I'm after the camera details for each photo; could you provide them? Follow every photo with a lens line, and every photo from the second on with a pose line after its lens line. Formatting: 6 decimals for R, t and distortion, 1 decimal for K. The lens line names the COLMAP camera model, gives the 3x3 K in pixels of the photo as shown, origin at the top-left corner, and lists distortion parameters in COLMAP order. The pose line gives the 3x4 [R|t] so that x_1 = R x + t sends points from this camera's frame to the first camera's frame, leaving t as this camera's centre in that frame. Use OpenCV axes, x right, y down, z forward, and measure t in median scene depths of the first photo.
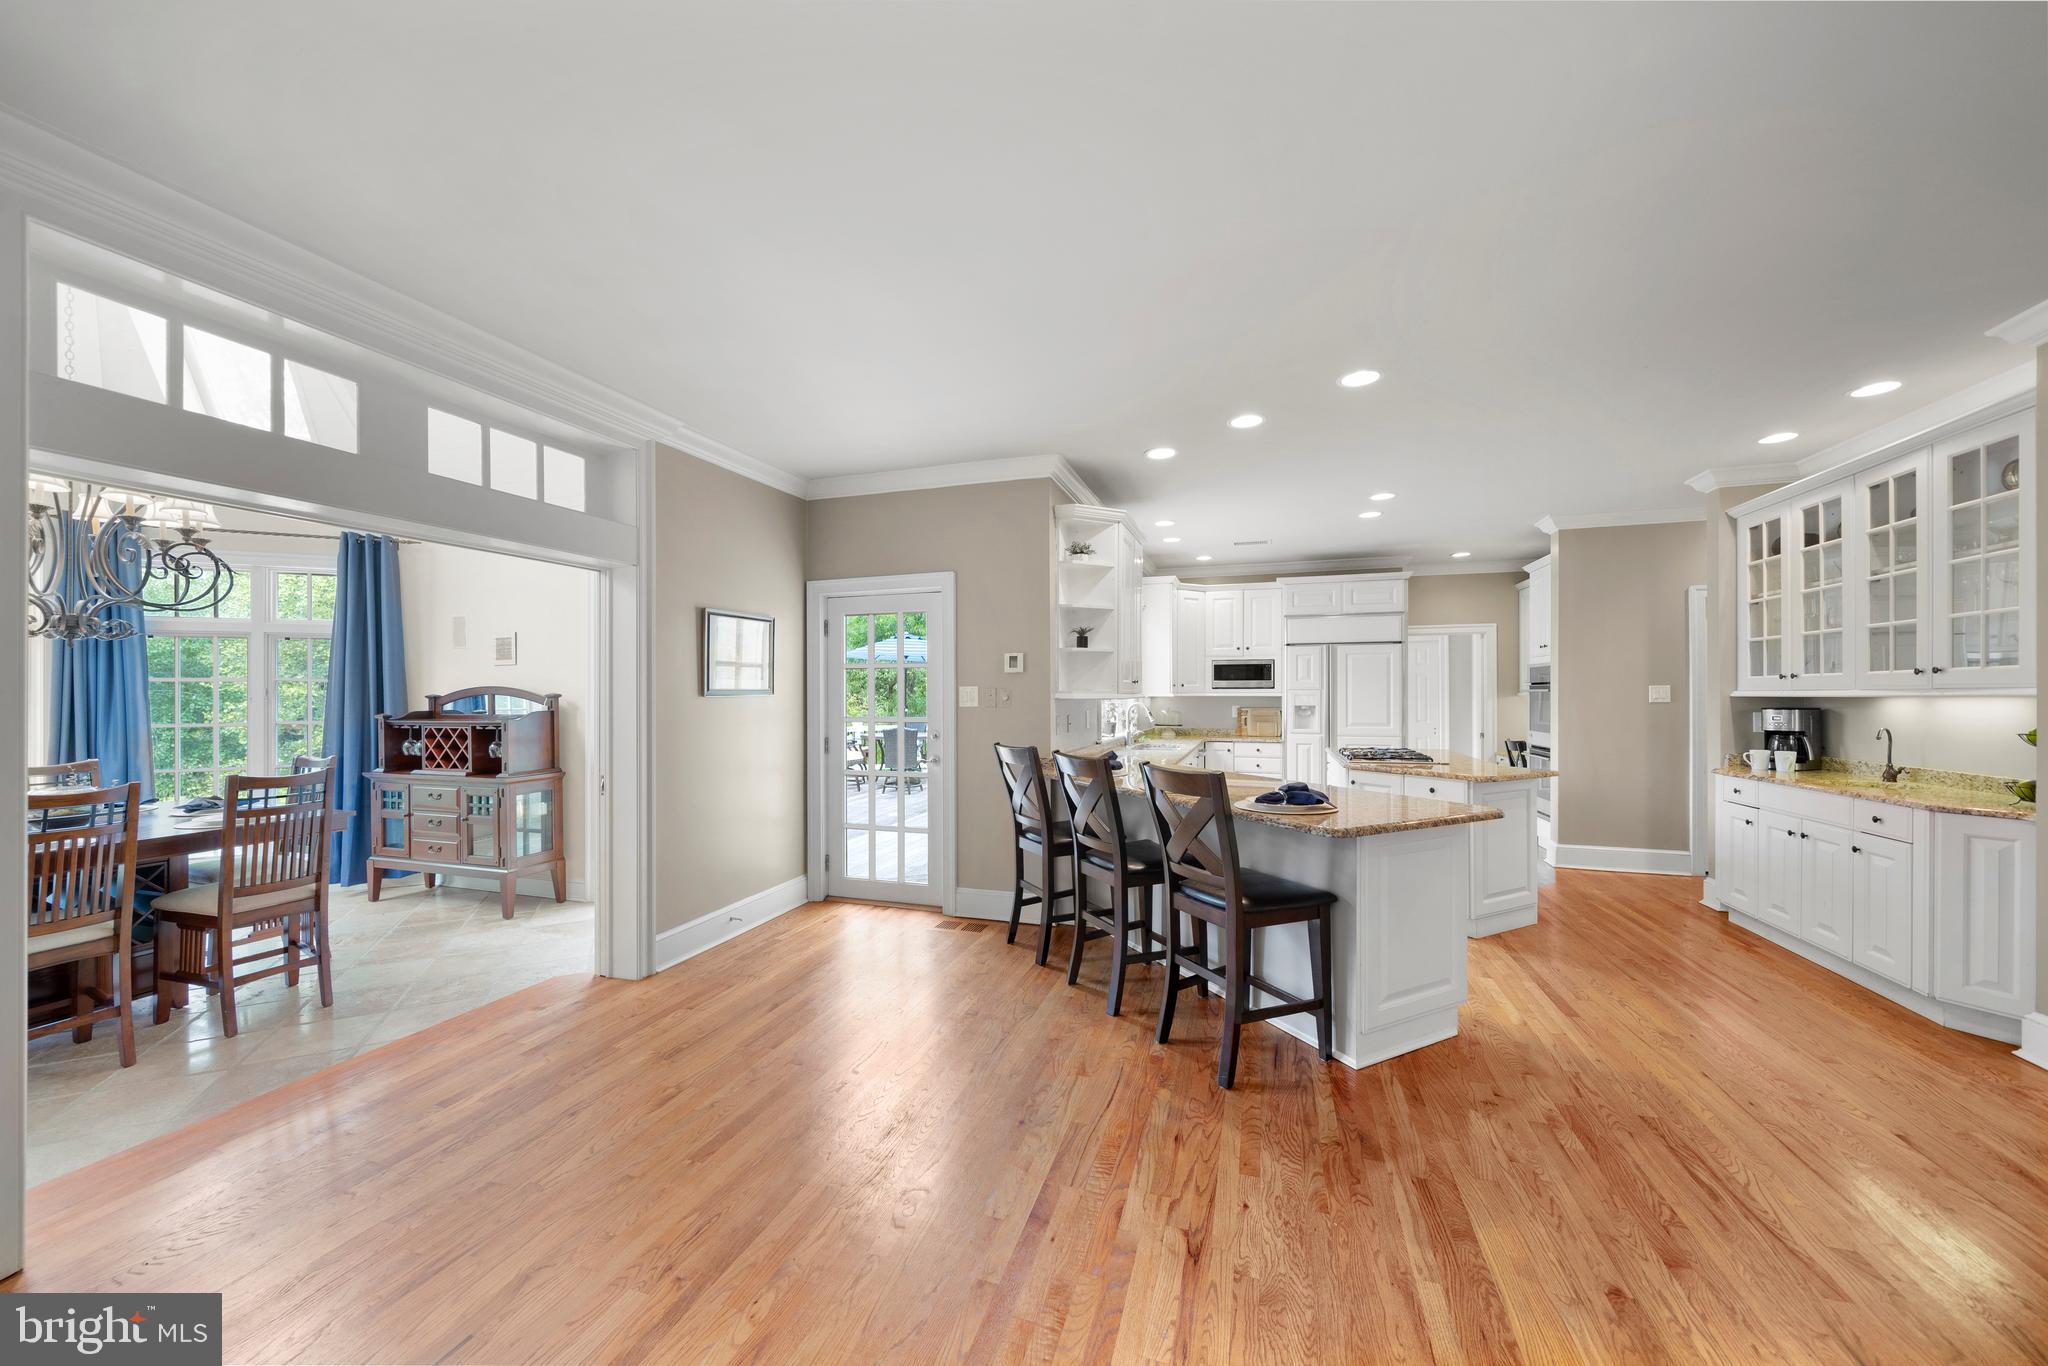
lens RADIAL K [[727.1, 0, 1023.3], [0, 727.1, 694.8], [0, 0, 1]] dist [-0.000557, -0.000087]
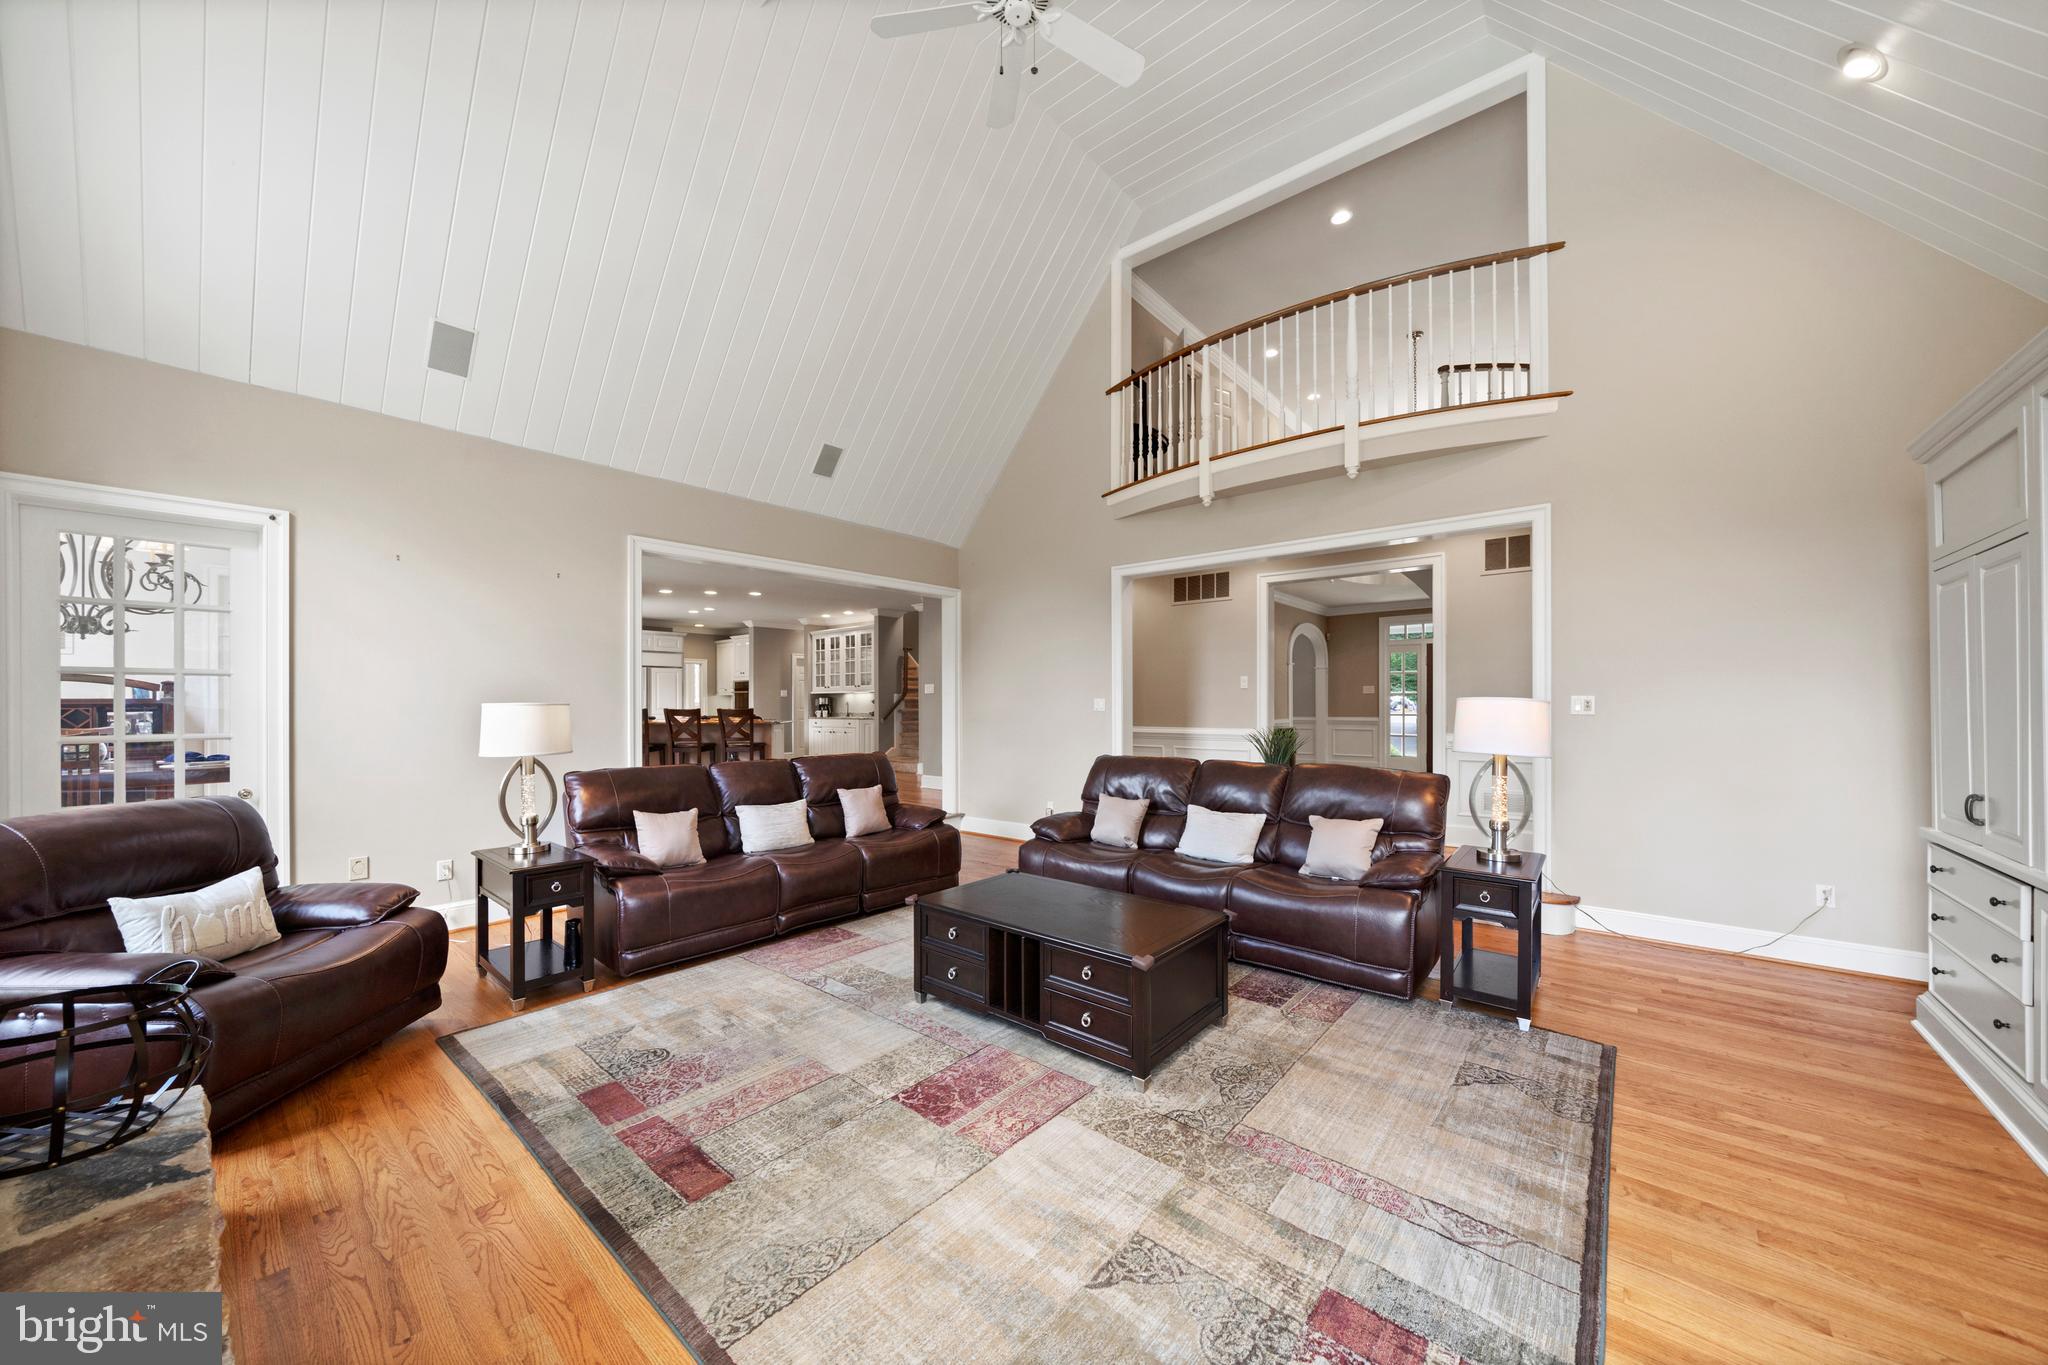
lens RADIAL K [[713.0, 0, 1026.4], [0, 713.0, 699.9], [0, 0, 1]] dist [-0.001056, -0.000084]
pose [[0.361951, 0.012906, 0.932108, -1.587217], [-0.001687, 0.999912, -0.013190, 0.071121], [-0.932196, 0.003202, 0.361940, -0.988751]]
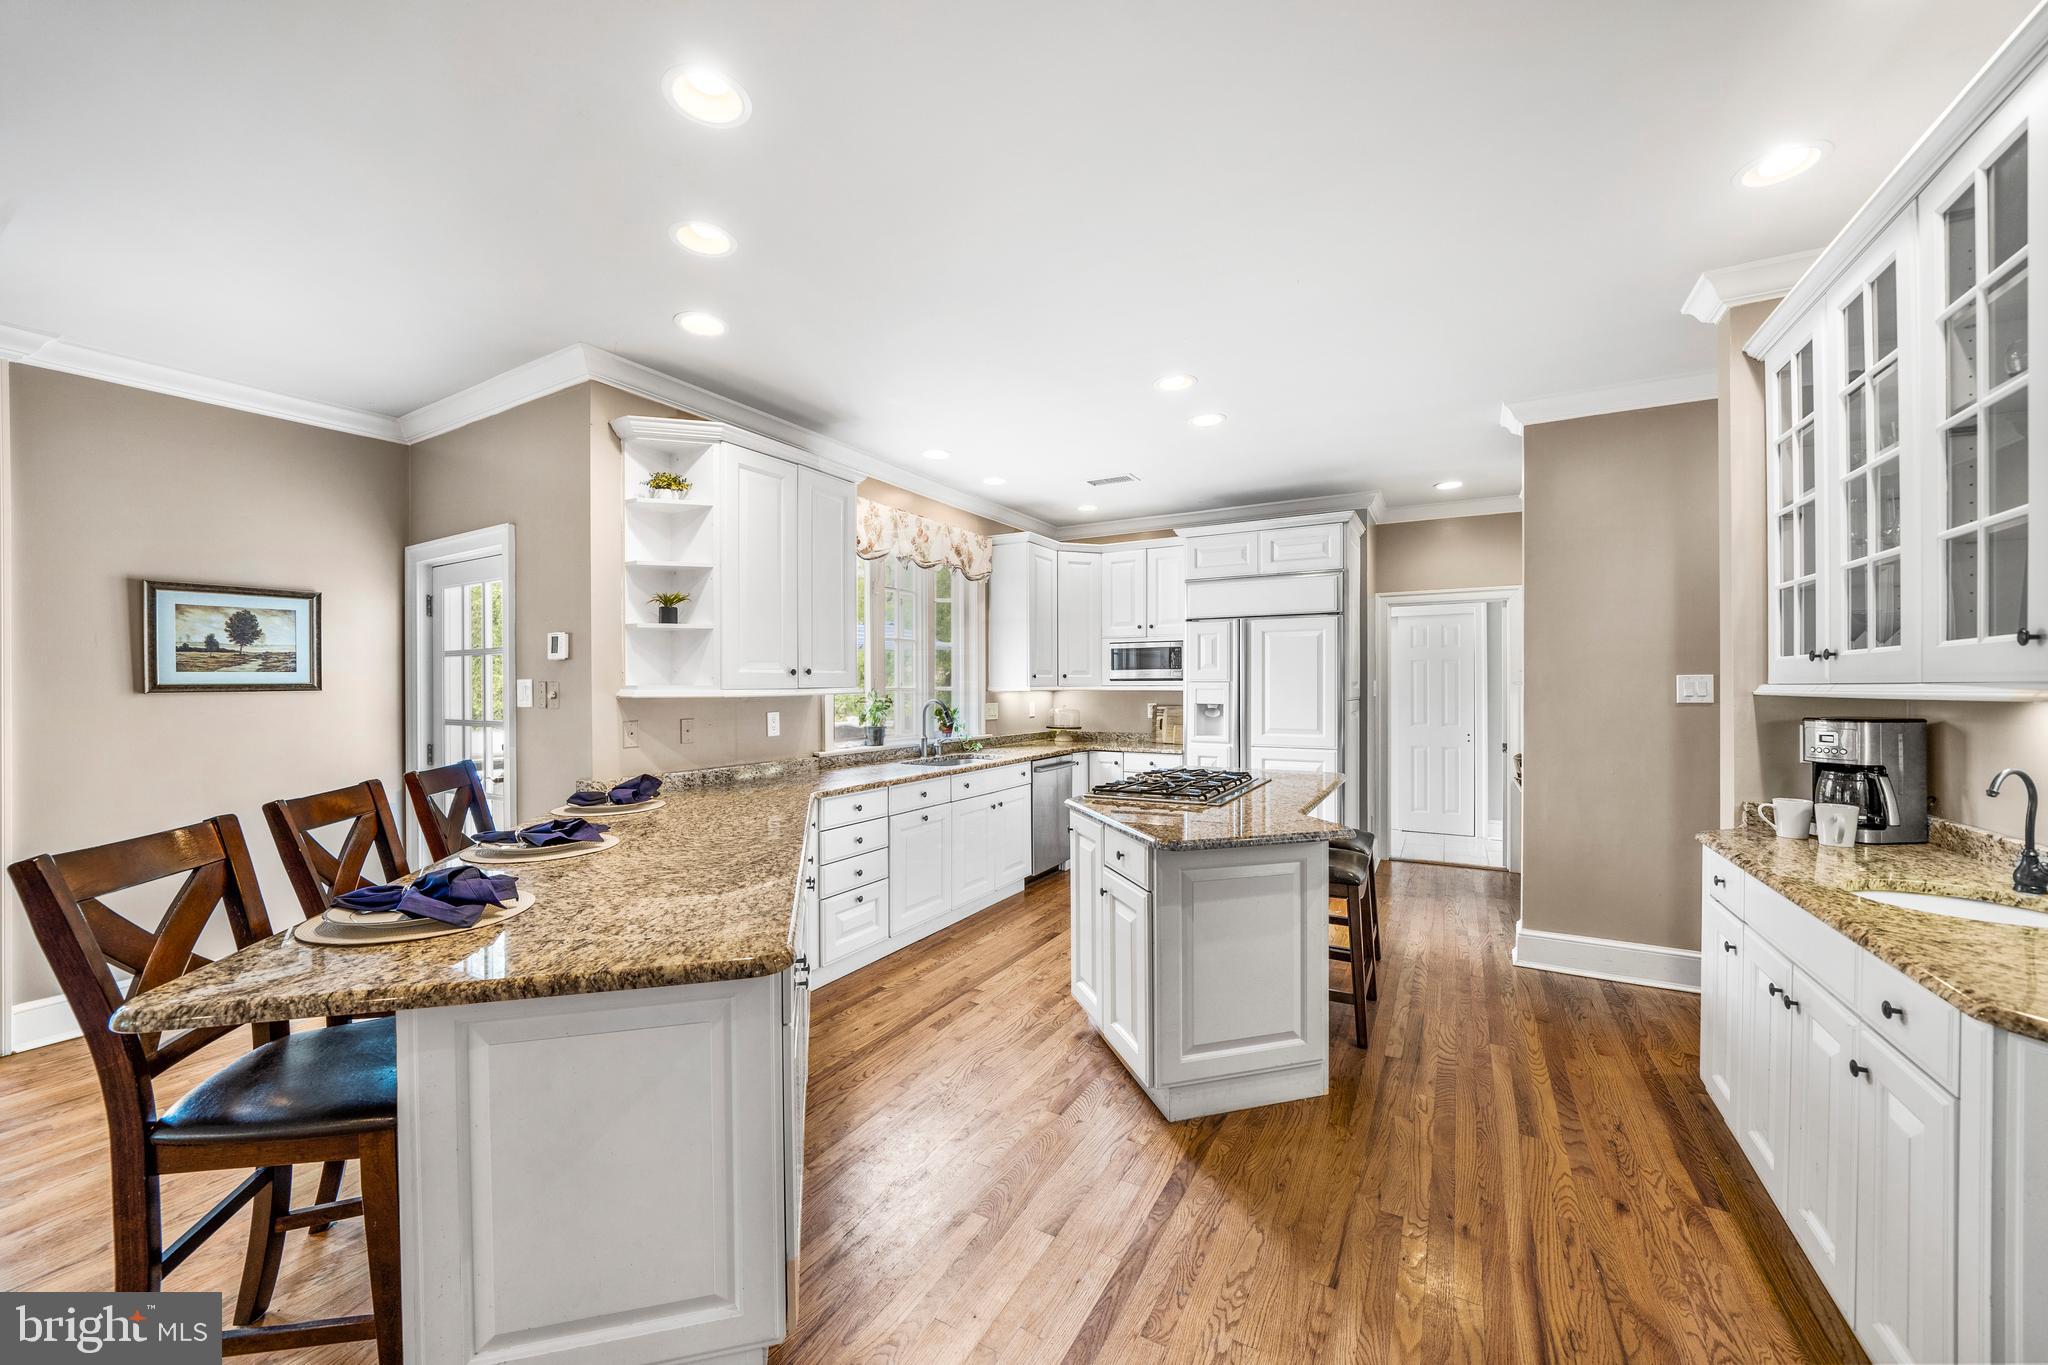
lens RADIAL K [[759.7, 0, 1017.6], [0, 759.7, 688.1], [0, 0, 1]] dist [-0.021726, 0.005450]
pose [[0.980266, 0.000214, -0.197681, 0.587542], [0.000215, 0.999998, 0.002147, -0.004463], [0.197681, -0.002147, 0.980264, 0.377332]]
